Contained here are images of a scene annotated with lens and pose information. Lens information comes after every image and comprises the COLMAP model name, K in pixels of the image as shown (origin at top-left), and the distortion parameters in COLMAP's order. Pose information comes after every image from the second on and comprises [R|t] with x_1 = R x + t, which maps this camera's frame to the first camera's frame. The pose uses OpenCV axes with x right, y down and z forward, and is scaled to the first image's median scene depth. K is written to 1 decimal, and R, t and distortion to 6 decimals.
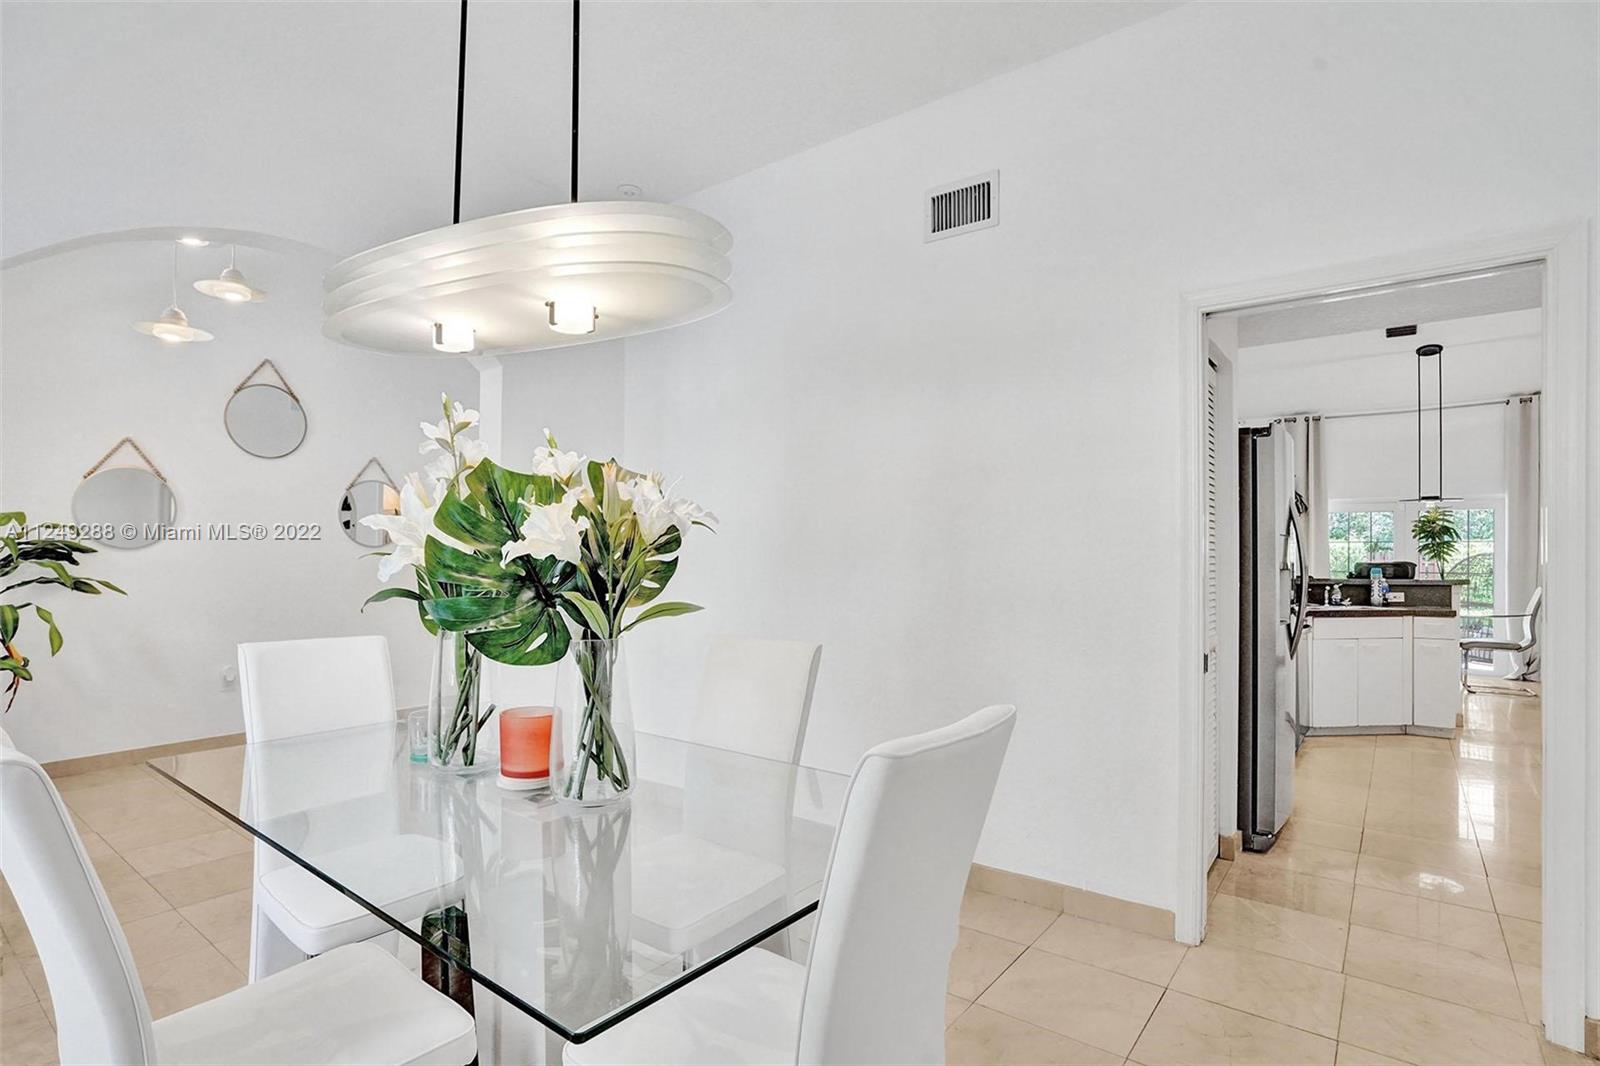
lens RADIAL K [[790.9, 0, 792.7], [0, 790.9, 559.2], [0, 0, 1]] dist [0.001354, -0.000146]
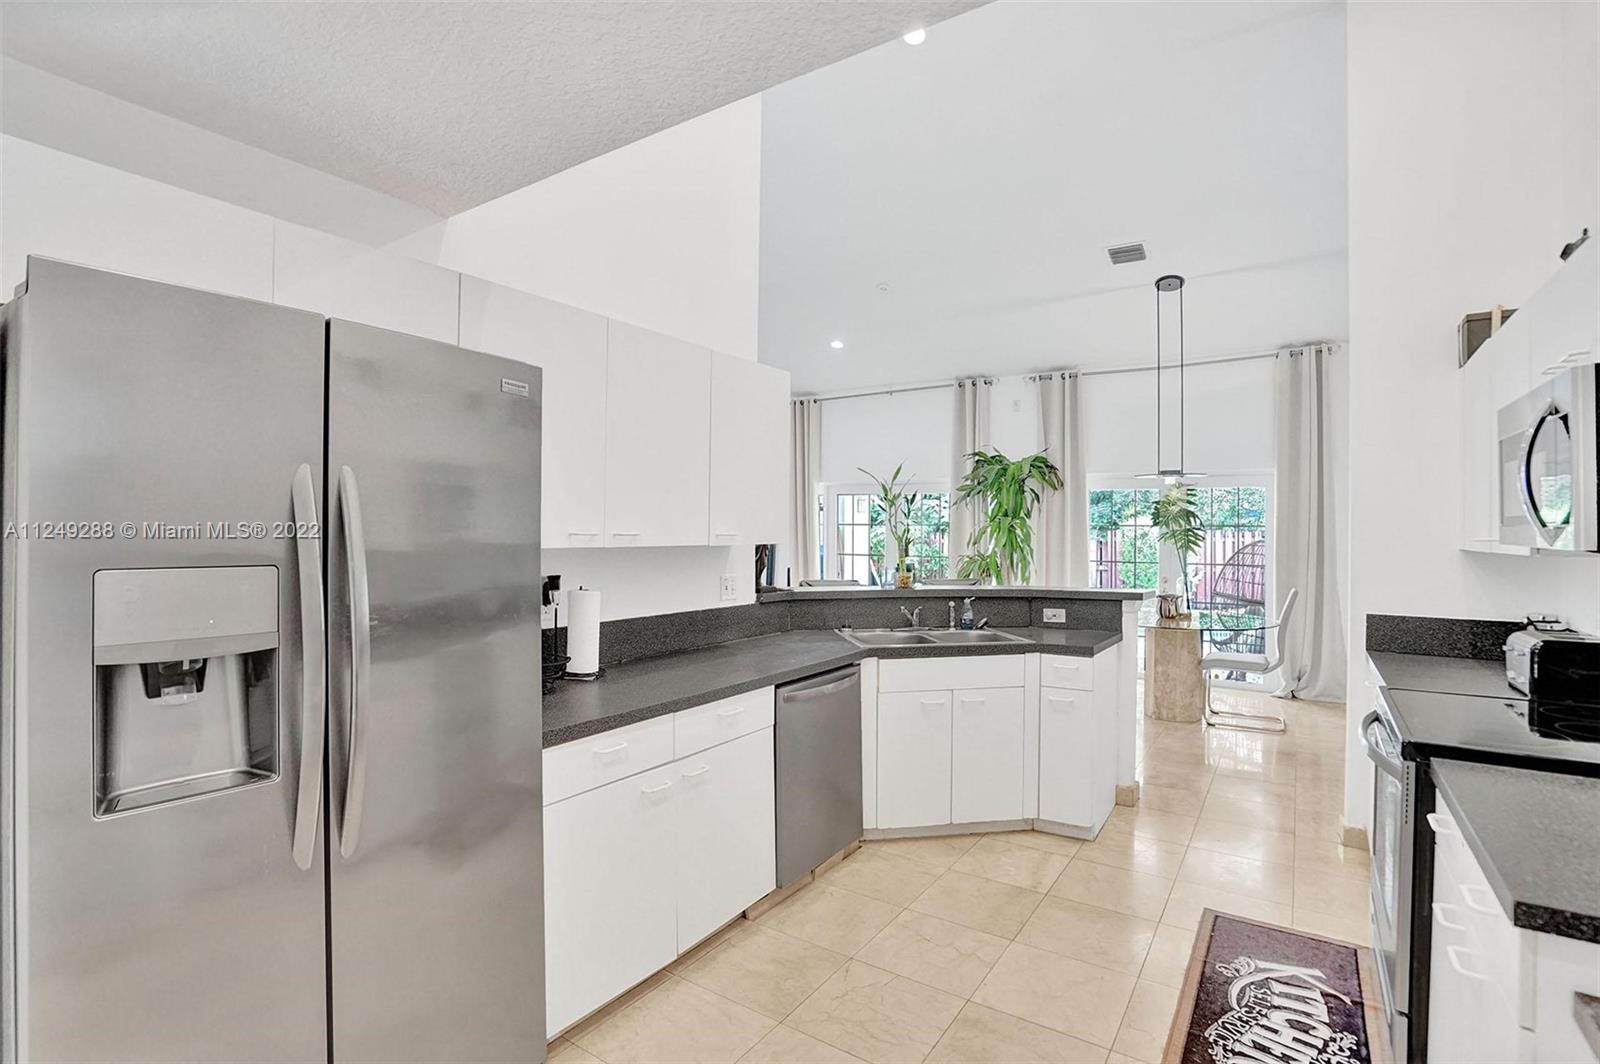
lens RADIAL K [[752.1, 0, 800.0], [0, 752.1, 532.0], [0, 0, 1]] dist [-0.000374, 0.000082]
pose [[0.997537, 0.002029, 0.070111, 0.389168], [-0.002402, 0.999983, 0.005236, -0.021668], [-0.070099, -0.005391, 0.997525, 0.285211]]
